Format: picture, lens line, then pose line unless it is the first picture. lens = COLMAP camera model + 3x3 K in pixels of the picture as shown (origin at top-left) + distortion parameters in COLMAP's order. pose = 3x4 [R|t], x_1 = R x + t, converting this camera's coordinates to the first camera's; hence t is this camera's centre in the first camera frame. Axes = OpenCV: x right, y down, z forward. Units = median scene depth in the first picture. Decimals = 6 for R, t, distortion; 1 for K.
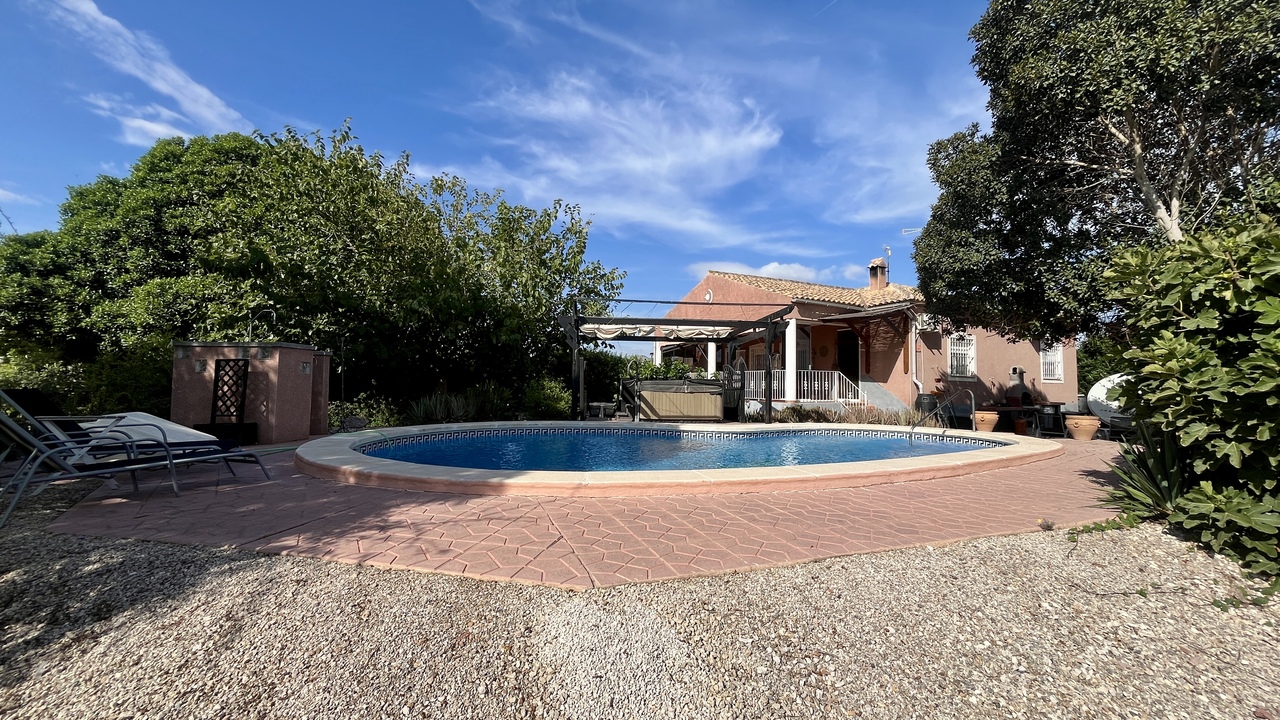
lens RADIAL K [[518.4, 0, 643.9], [0, 518.4, 357.4], [0, 0, 1]] dist [0.000022, -0.000182]
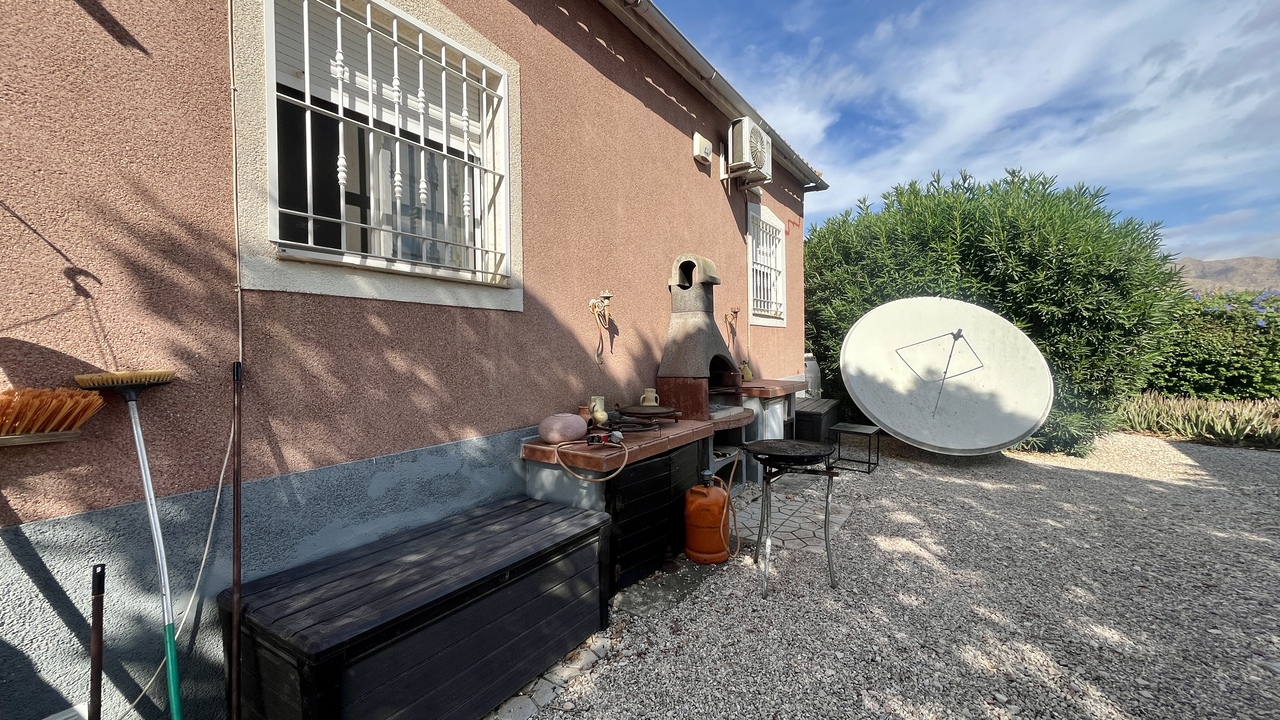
lens RADIAL K [[518.4, 0, 643.9], [0, 518.4, 357.4], [0, 0, 1]] dist [0.000022, -0.000182]
pose [[0.842743, -0.039073, 0.536897, 0.558177], [0.004964, 0.997884, 0.064831, 0.049002], [-0.538294, -0.051971, 0.841153, 0.793226]]
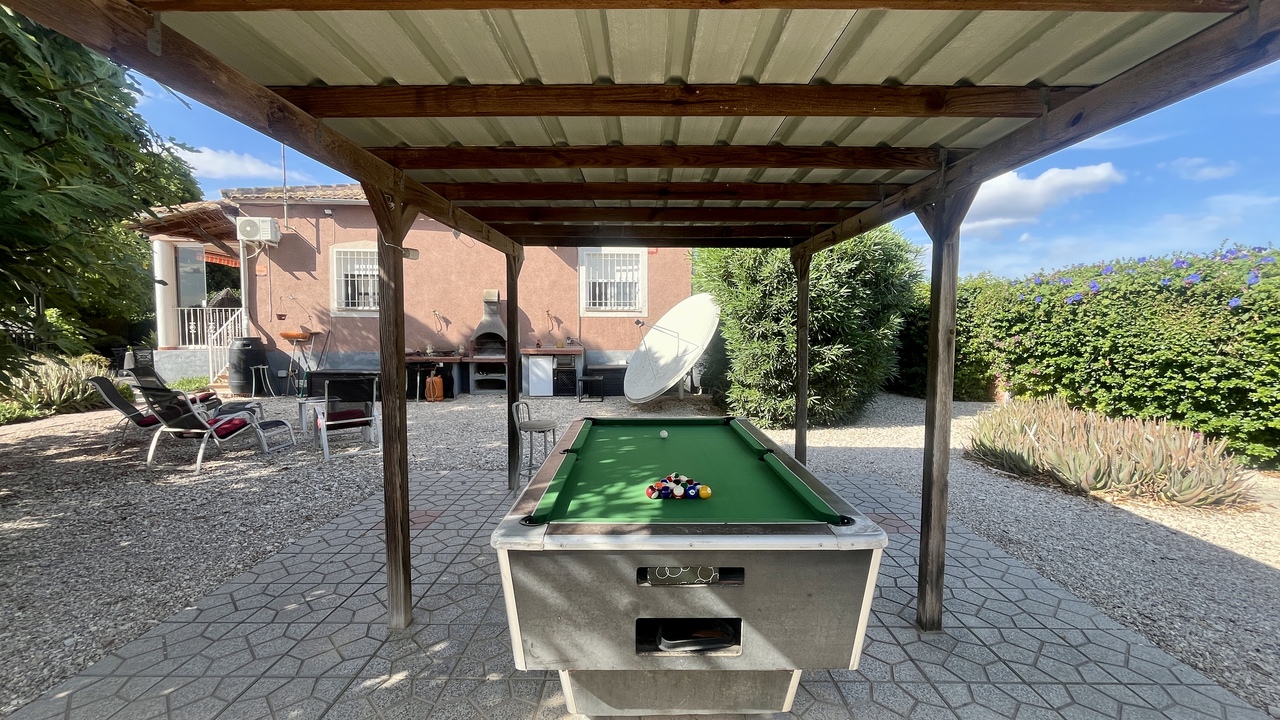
lens RADIAL K [[517.3, 0, 644.7], [0, 517.3, 358.8], [0, 0, 1]] dist [-0.003445, -0.000398]
pose [[0.932244, 0.003053, -0.361817, 1.101196], [0.033967, 0.994810, 0.095913, 0.044099], [0.360232, -0.101704, 0.927302, 0.501882]]
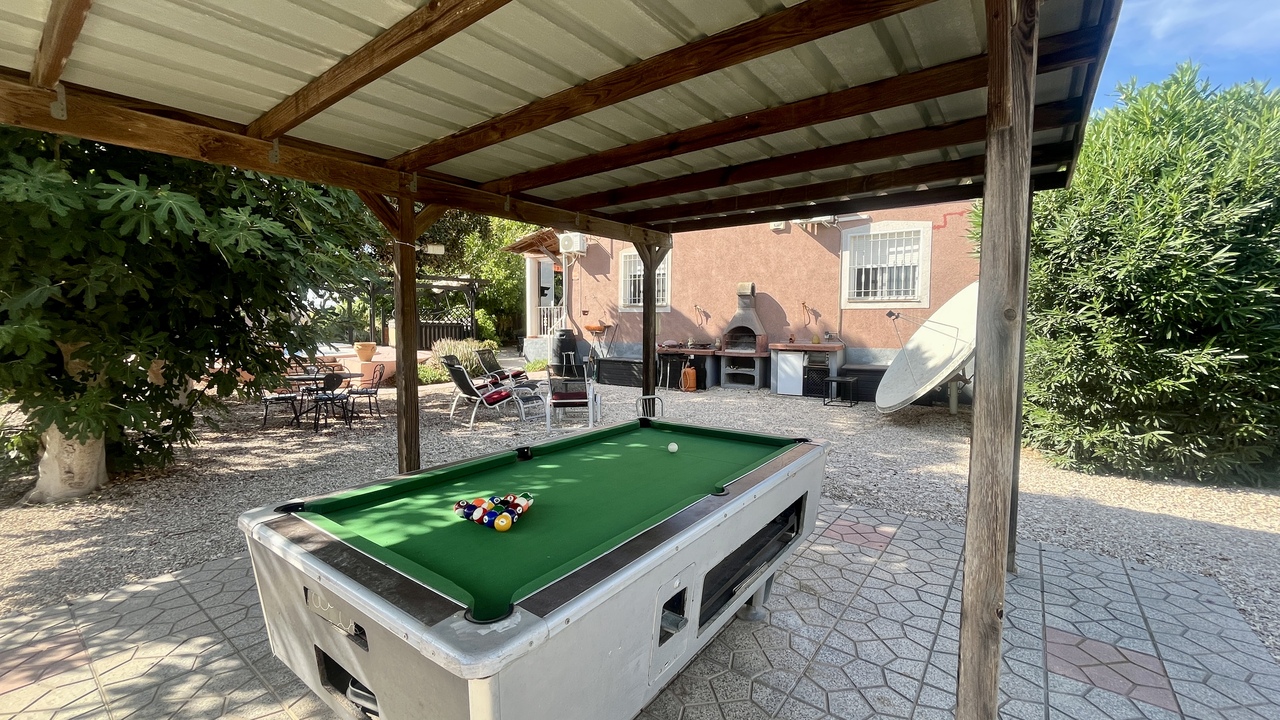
lens RADIAL K [[518.4, 0, 643.9], [0, 518.4, 357.4], [0, 0, 1]] dist [0.000022, -0.000182]
pose [[0.533310, 0.037311, -0.845097, 1.158091], [0.048318, 0.996052, 0.074468, 0.051073], [0.844539, -0.080548, 0.529402, 0.583680]]
